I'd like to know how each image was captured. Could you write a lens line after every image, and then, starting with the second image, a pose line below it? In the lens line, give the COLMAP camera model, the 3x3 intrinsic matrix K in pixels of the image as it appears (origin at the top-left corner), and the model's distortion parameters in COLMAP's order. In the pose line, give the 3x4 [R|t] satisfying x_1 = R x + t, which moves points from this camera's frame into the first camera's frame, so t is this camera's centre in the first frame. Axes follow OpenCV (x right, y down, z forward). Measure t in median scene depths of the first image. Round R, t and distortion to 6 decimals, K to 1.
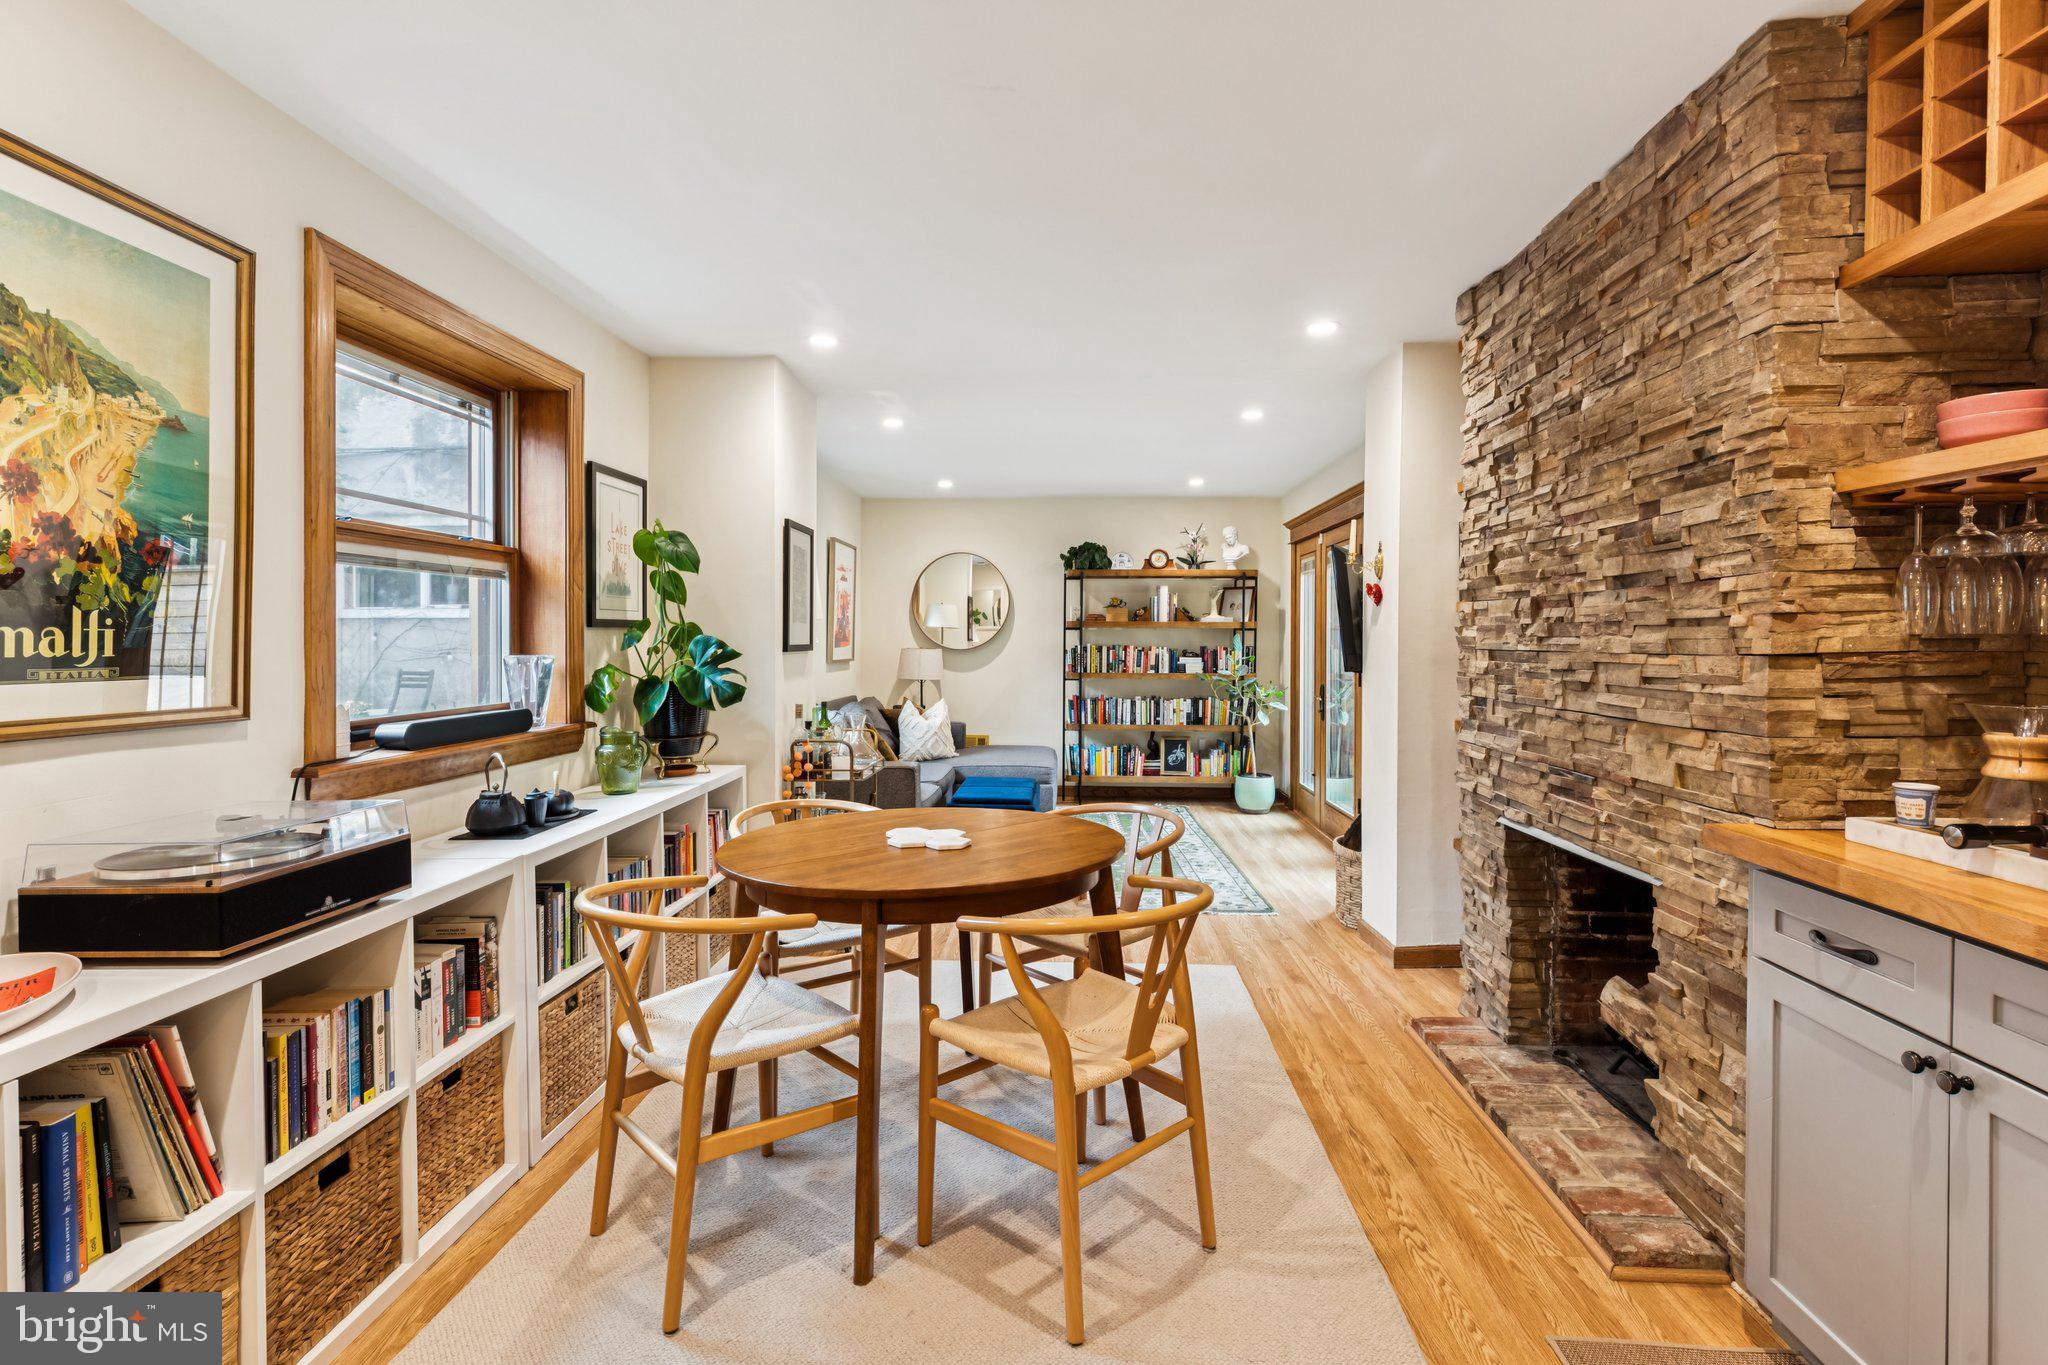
lens RADIAL K [[949.0, 0, 1028.0], [0, 949.0, 651.4], [0, 0, 1]] dist [0.009707, 0.000018]
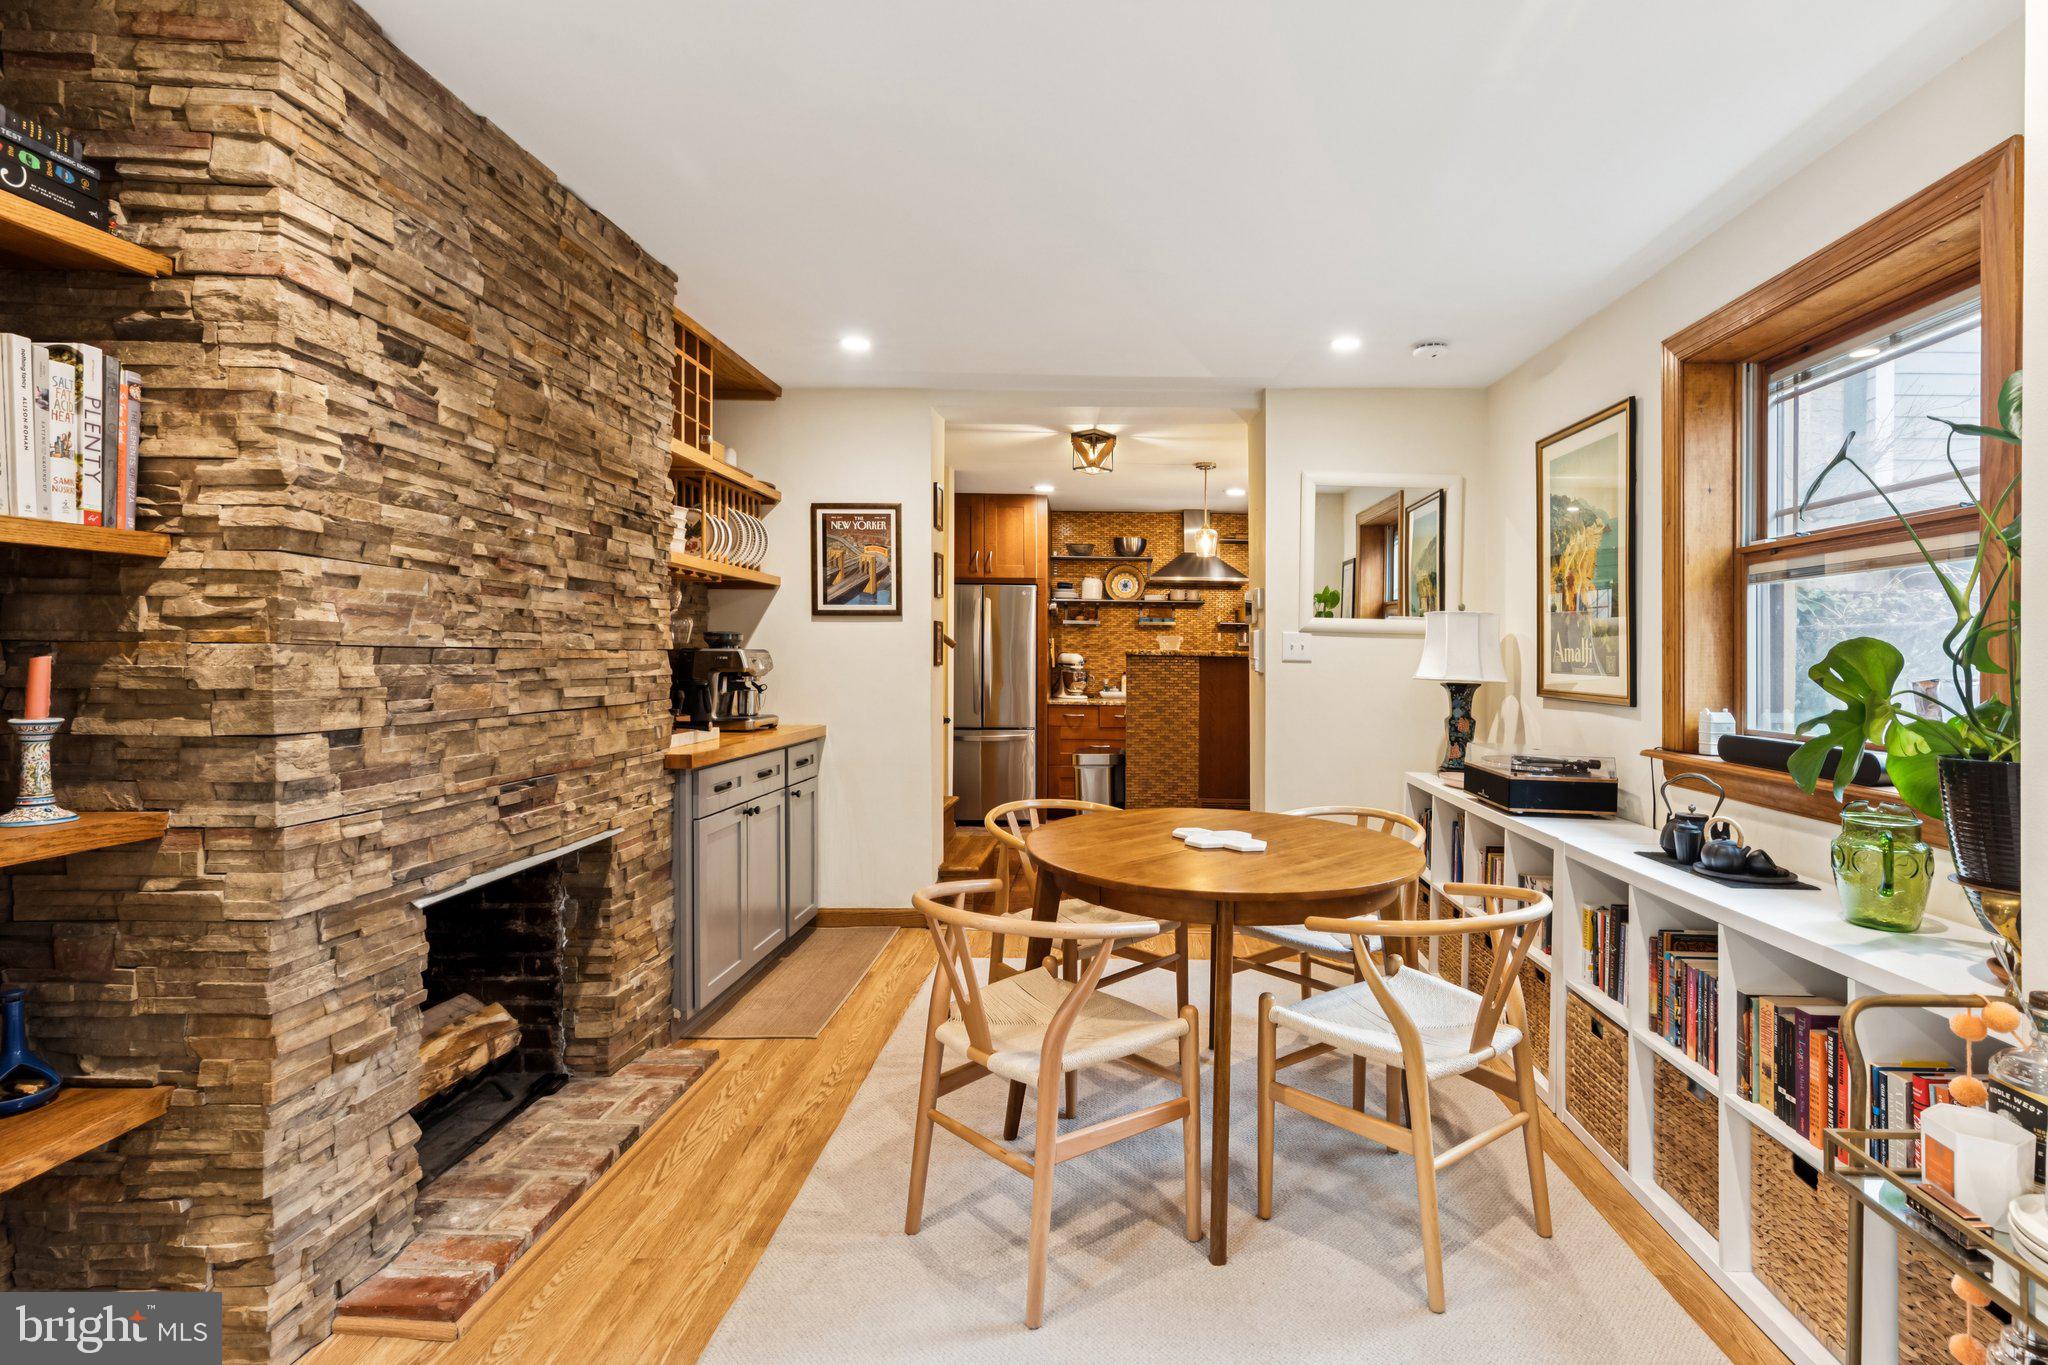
lens RADIAL K [[949.6, 0, 1026.1], [0, 949.6, 665.5], [0, 0, 1]] dist [0.009927, -0.000140]
pose [[-0.999031, -0.001995, 0.043958, 0.052523], [-0.001024, 0.999755, 0.022101, -0.003815], [-0.043991, 0.022034, -0.998789, 1.810161]]
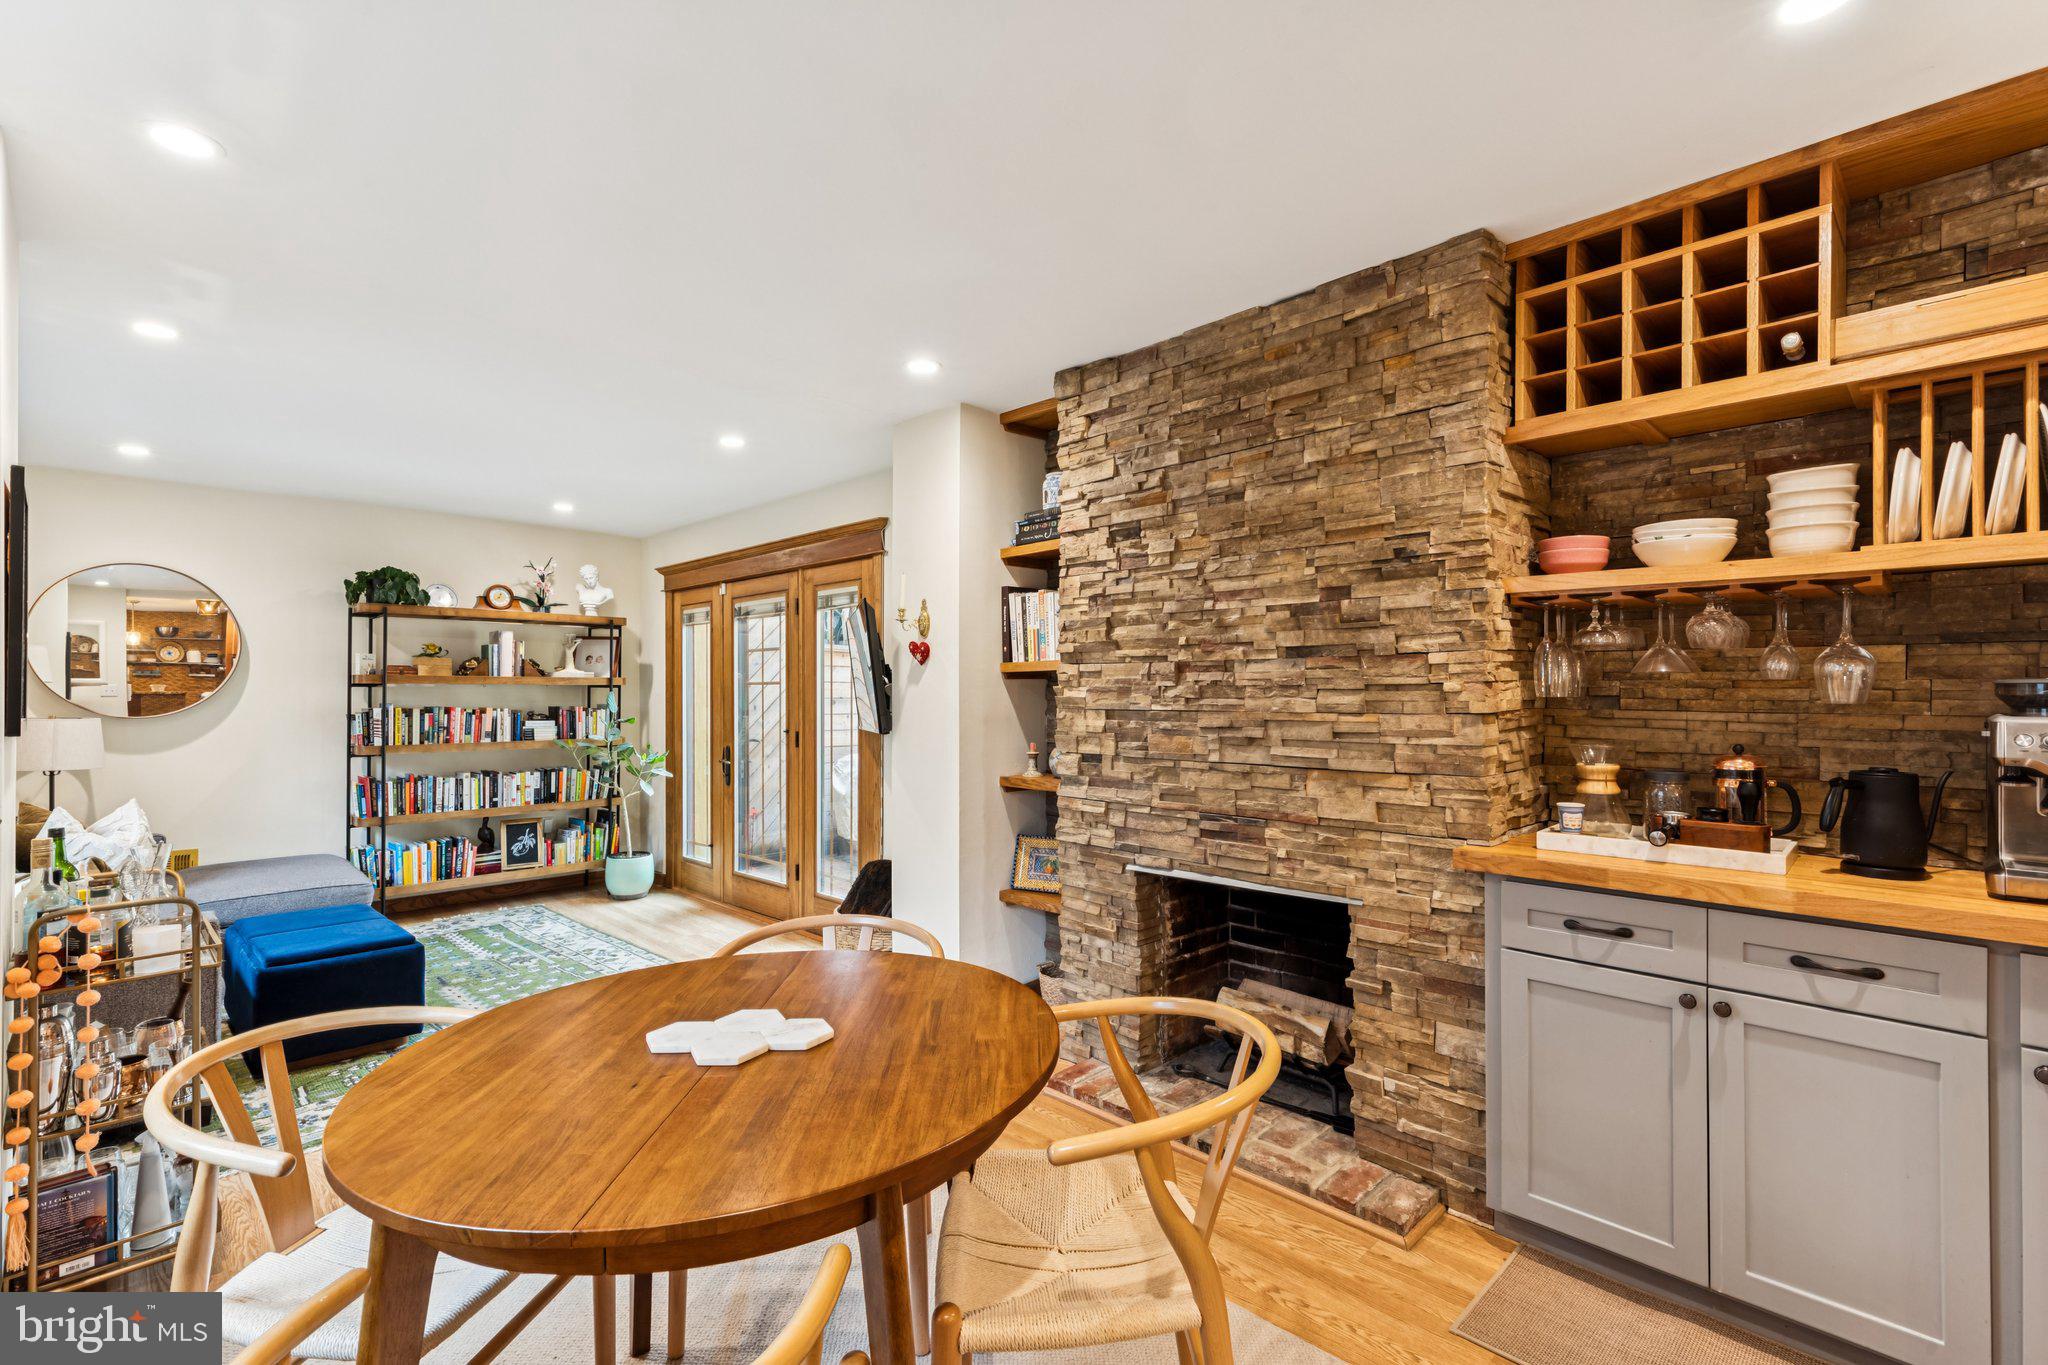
lens RADIAL K [[929.2, 0, 1029.3], [0, 929.2, 693.4], [0, 0, 1]] dist [0.019273, -0.000083]
pose [[0.667811, -0.005240, 0.744313, -0.400438], [0.014328, 0.999880, -0.005816, -0.017210], [-0.744193, 0.014549, 0.667806, 0.417844]]
